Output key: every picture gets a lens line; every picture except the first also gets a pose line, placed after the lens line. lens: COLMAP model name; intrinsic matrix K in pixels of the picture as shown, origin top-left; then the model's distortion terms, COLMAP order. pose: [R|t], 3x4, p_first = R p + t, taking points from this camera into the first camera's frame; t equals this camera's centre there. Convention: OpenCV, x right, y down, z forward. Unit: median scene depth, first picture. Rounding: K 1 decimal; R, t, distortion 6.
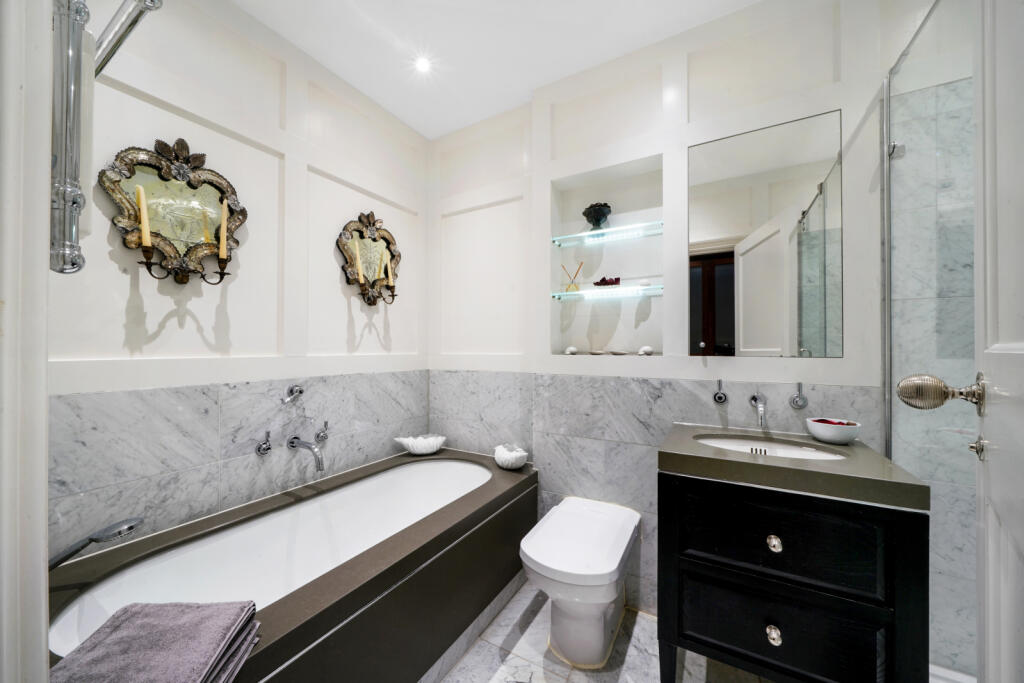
lens RADIAL K [[377.0, 0, 505.9], [0, 377.0, 345.4], [0, 0, 1]] dist [-0.000783, -0.000064]
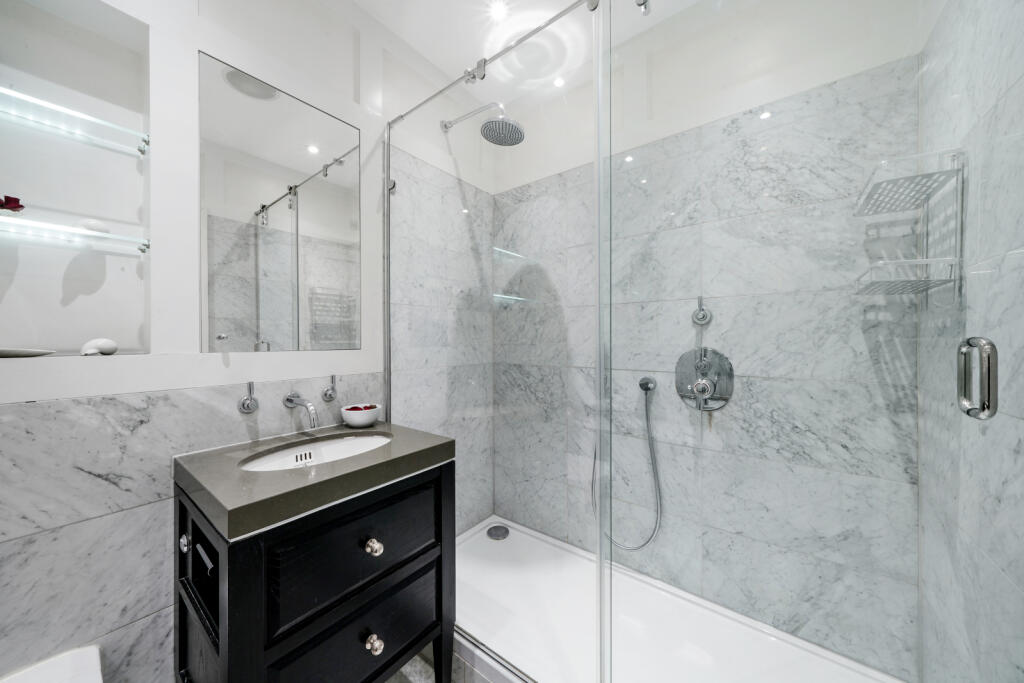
lens RADIAL K [[345.2, 0, 509.6], [0, 345.2, 338.3], [0, 0, 1]] dist [0.002277, 0.000093]
pose [[0.134847, 0.000746, 0.990866, -0.070370], [-0.006734, 0.999977, 0.000163, -0.003128], [-0.990843, -0.006695, 0.134849, 0.365081]]
